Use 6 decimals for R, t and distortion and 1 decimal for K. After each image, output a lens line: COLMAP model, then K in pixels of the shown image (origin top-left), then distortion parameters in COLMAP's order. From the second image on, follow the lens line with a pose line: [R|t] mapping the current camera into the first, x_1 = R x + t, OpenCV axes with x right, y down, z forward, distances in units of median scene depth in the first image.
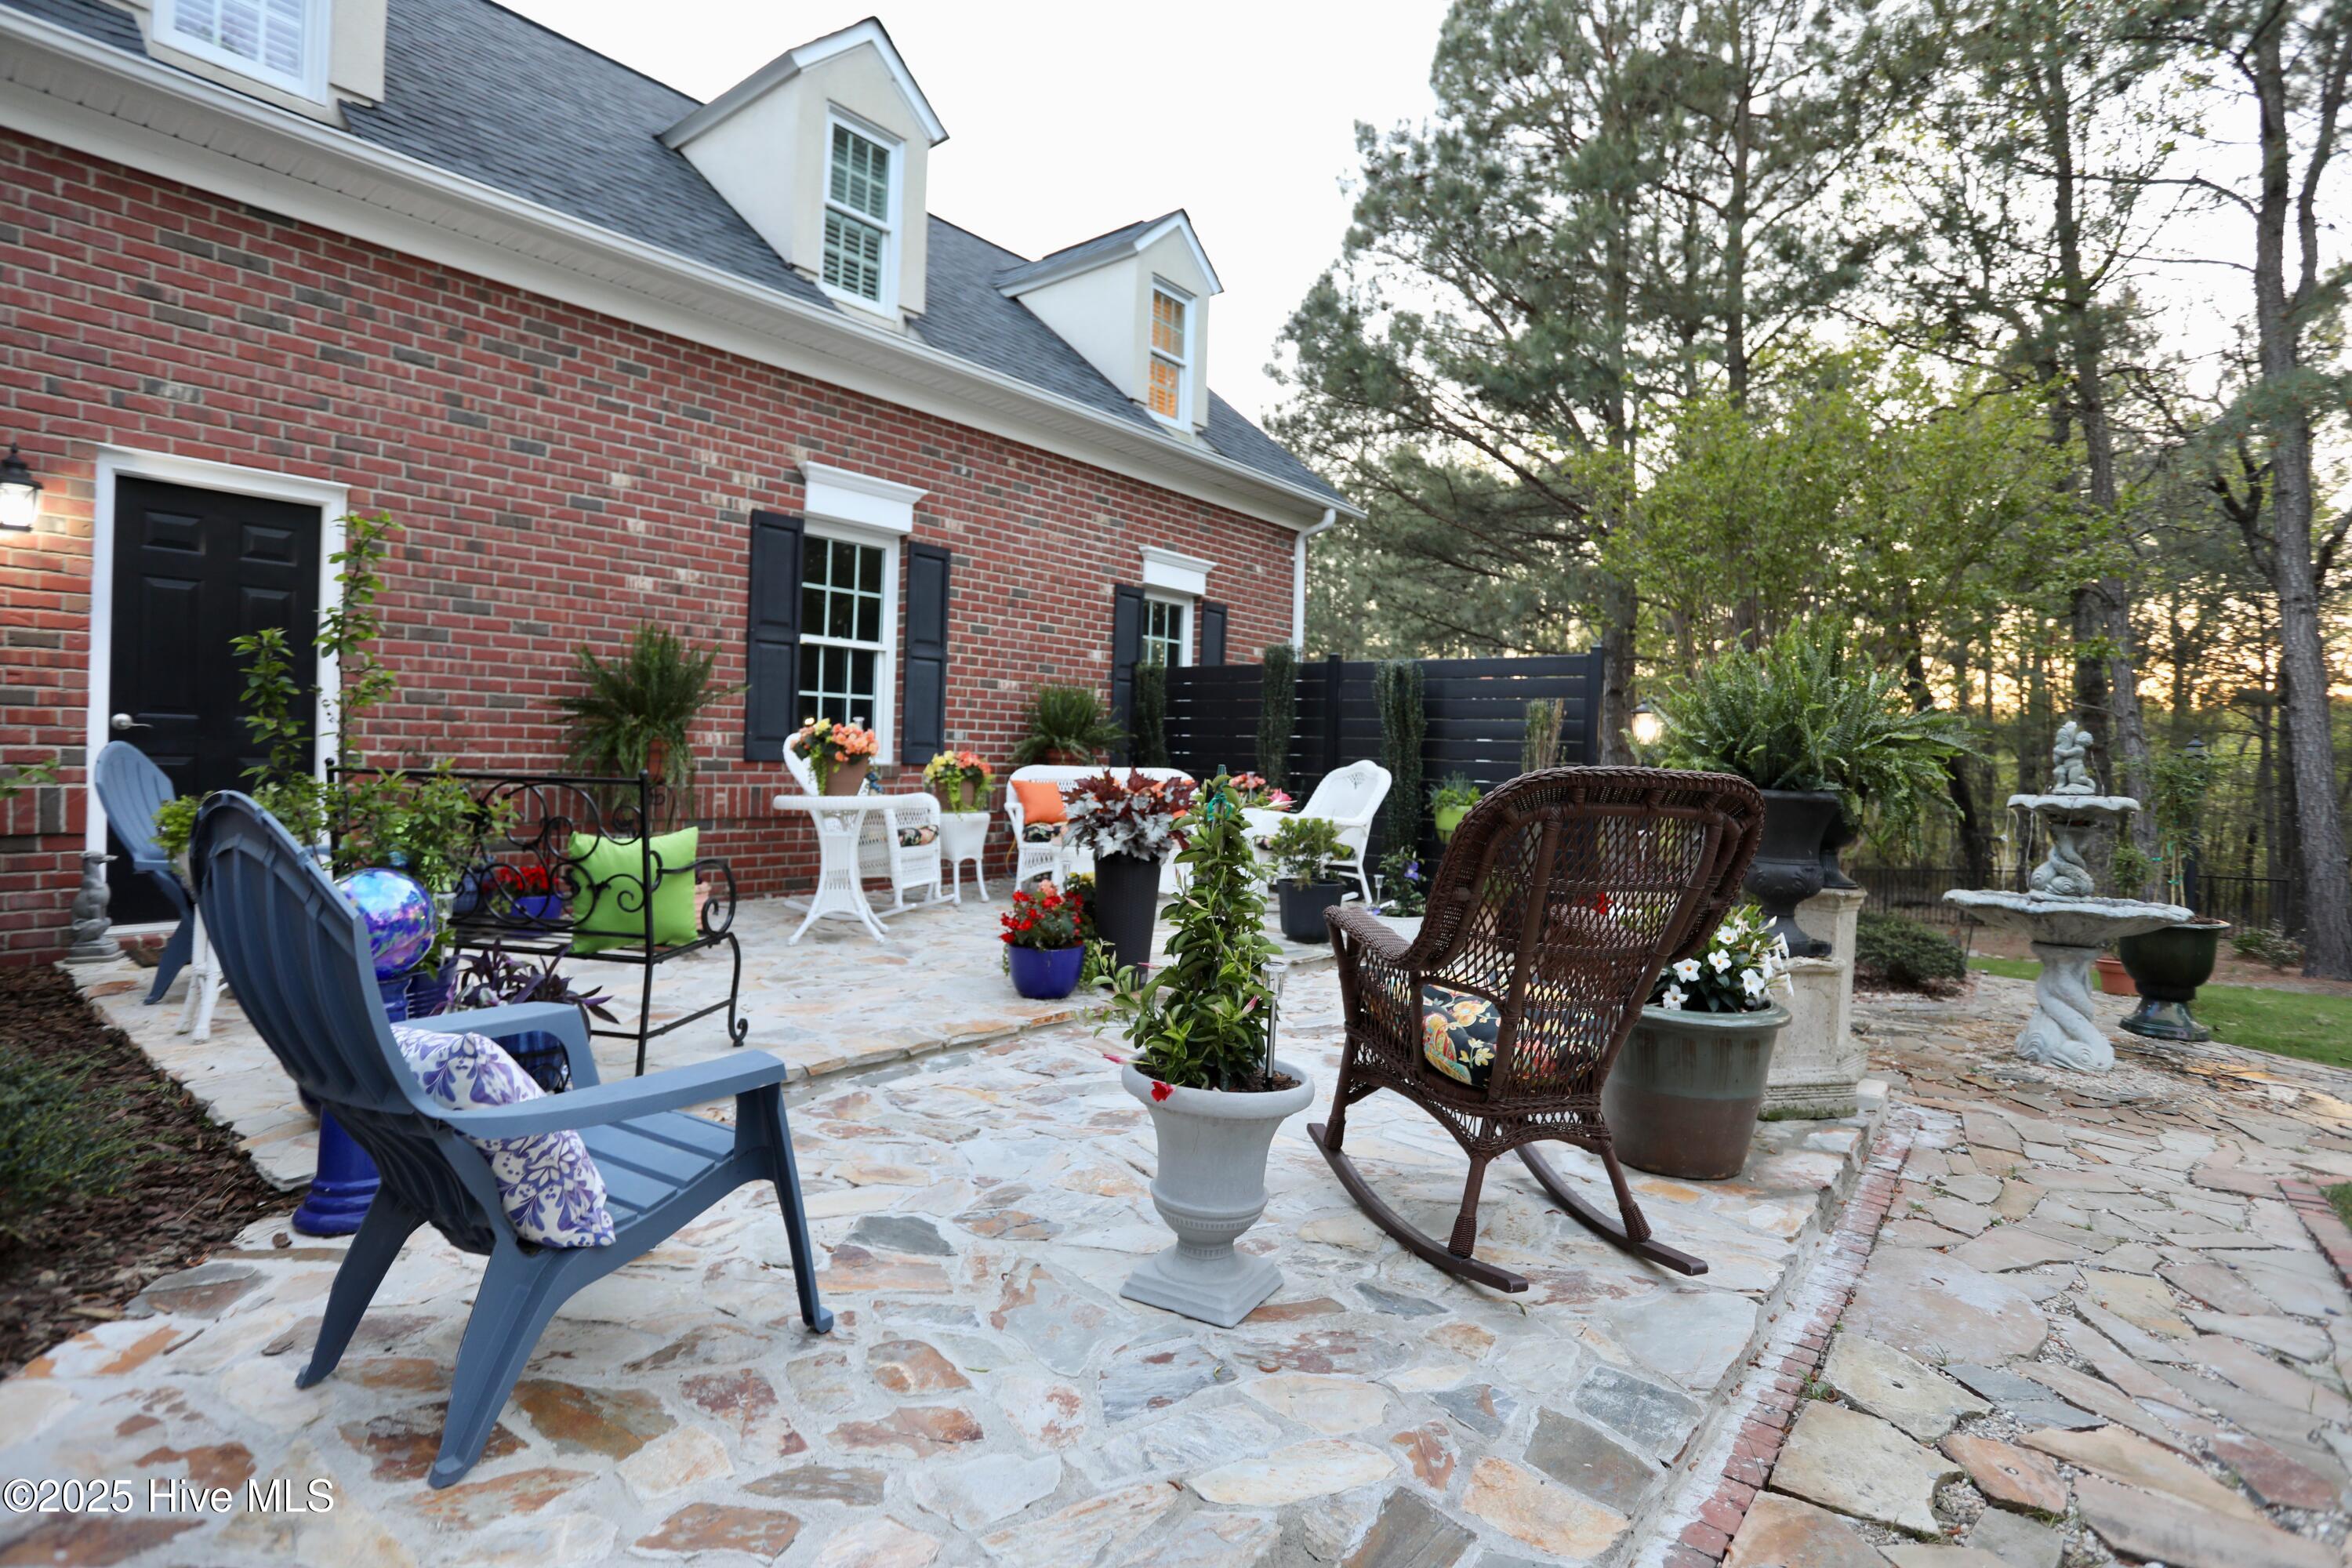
lens RADIAL K [[1134.4, 0, 1168.8], [0, 1134.4, 769.8], [0, 0, 1]] dist [-0.070349, 0.027422]
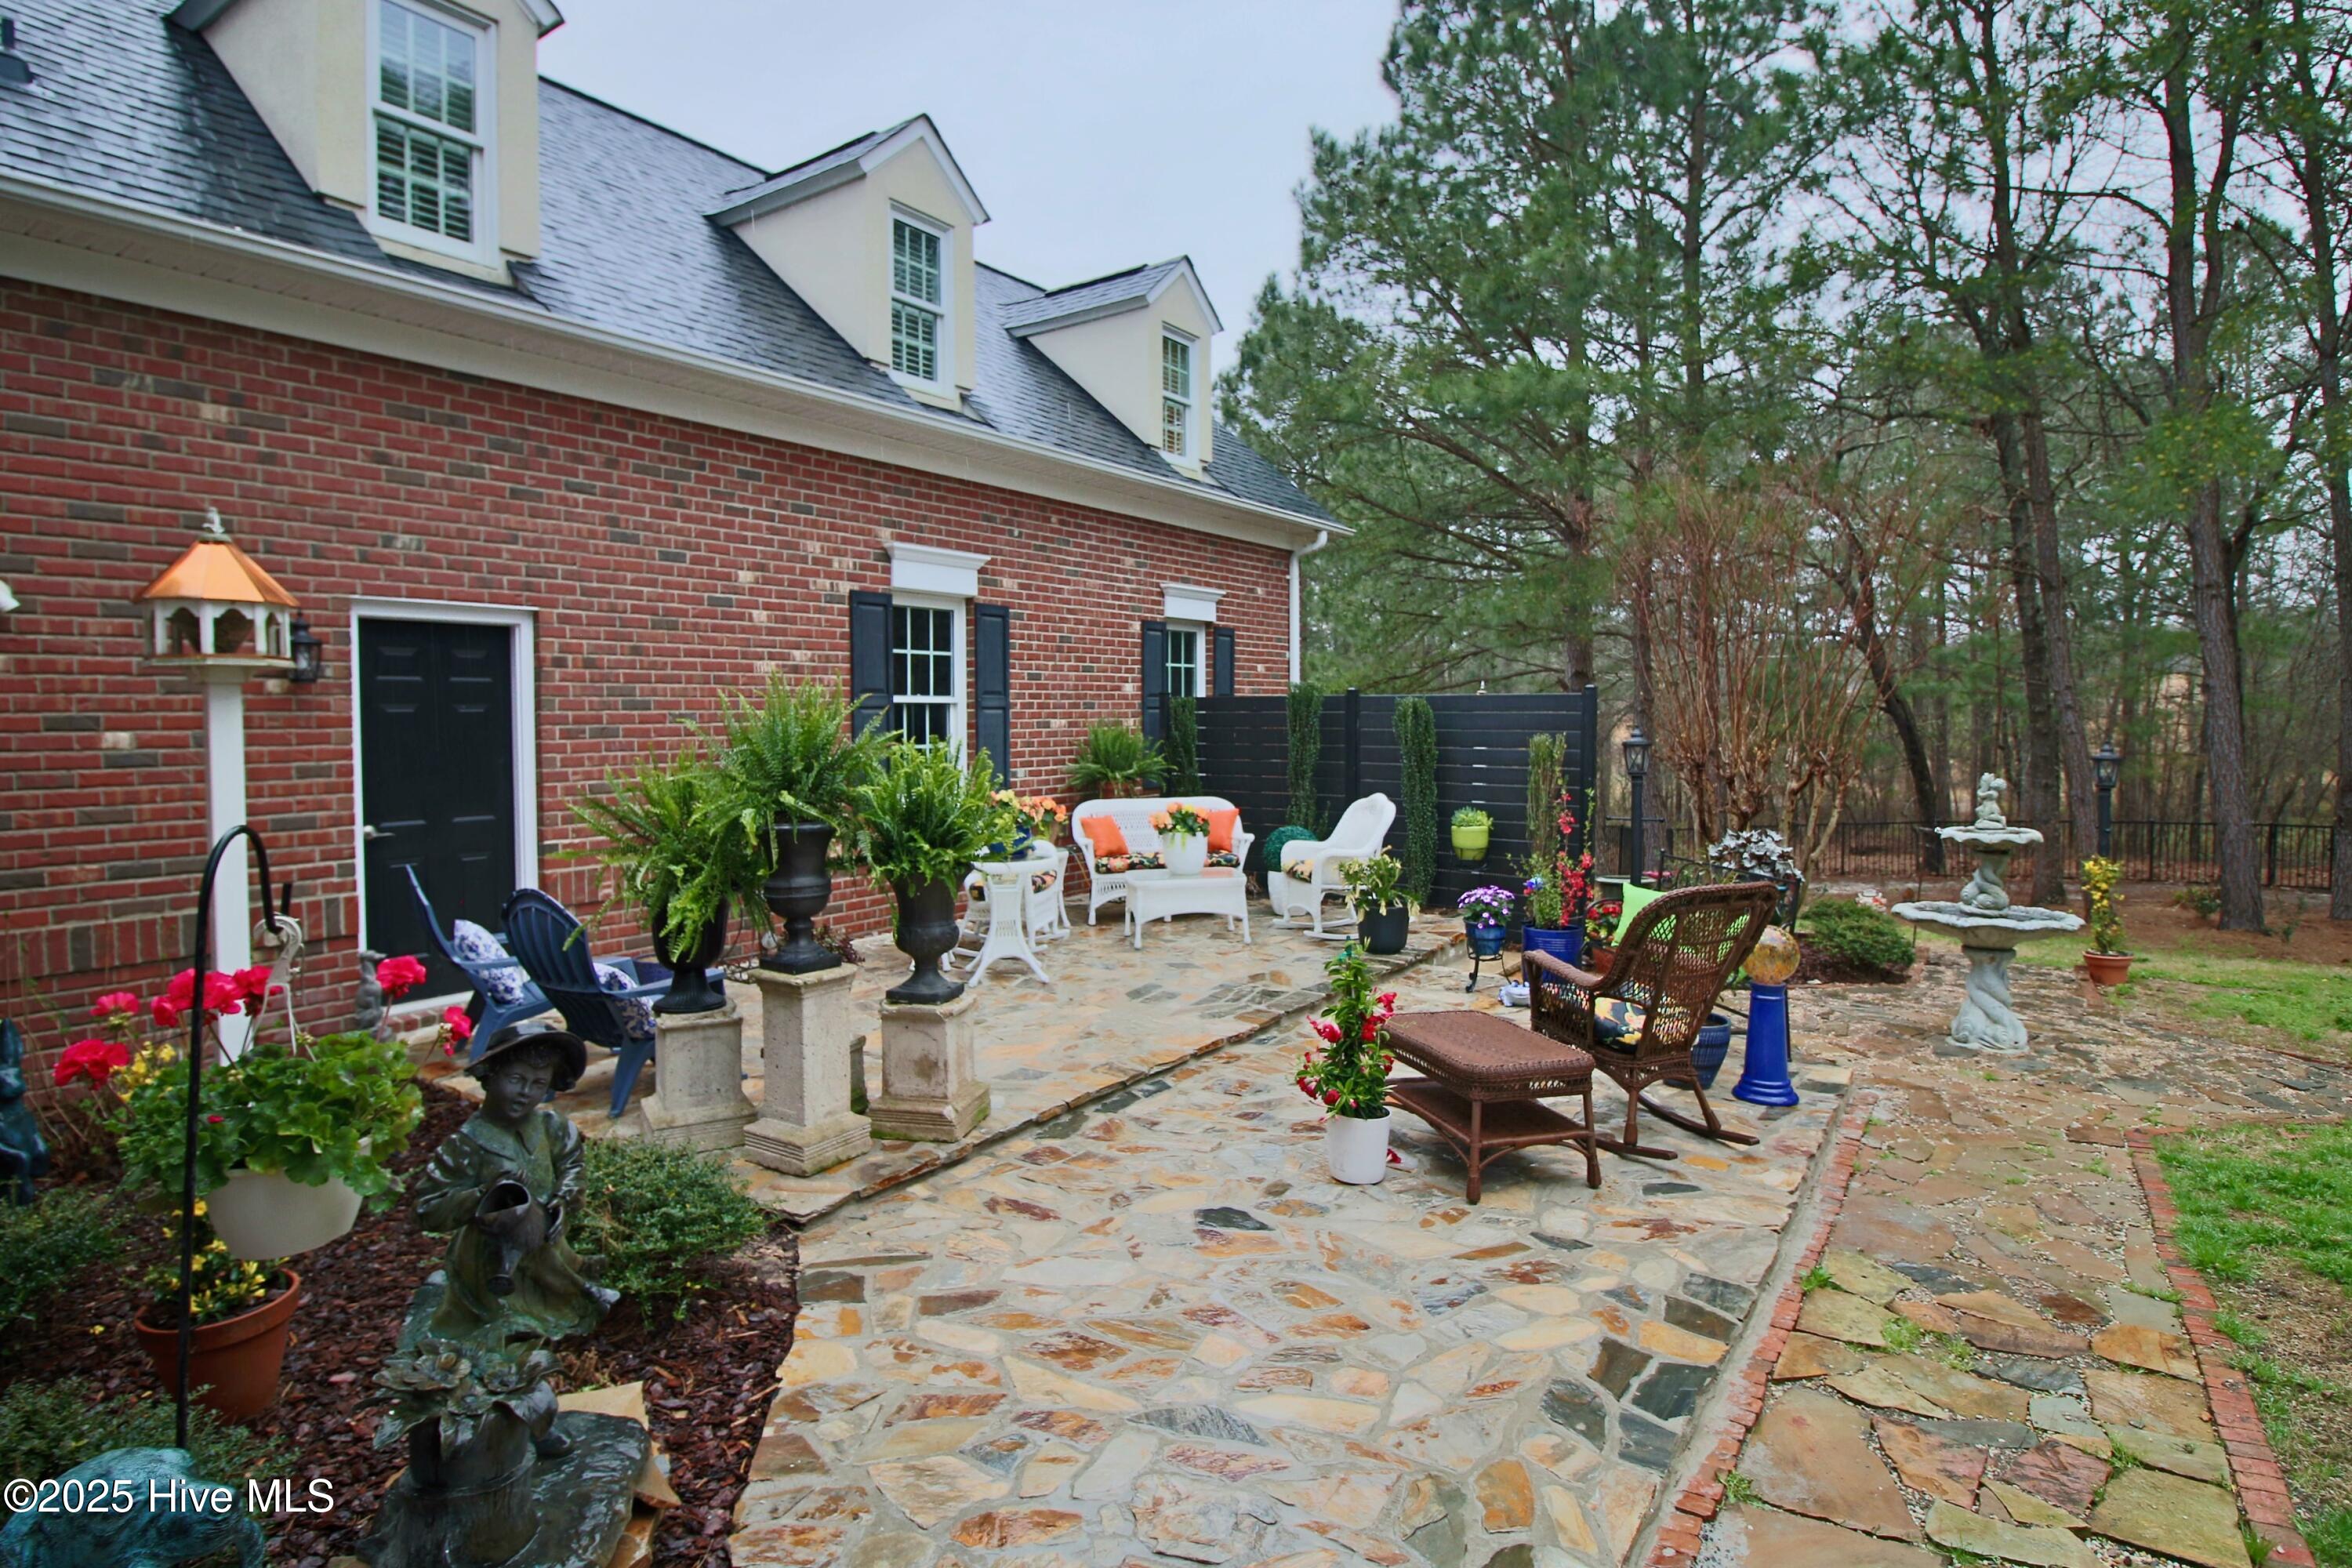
lens RADIAL K [[1188.5, 0, 1167.8], [0, 1188.5, 755.7], [0, 0, 1]] dist [0.017687, -0.035451]
pose [[0.997532, -0.034492, 0.061162, -0.123172], [0.032851, 0.999078, 0.027638, -0.082663], [-0.062058, -0.025561, 0.997745, -0.188083]]
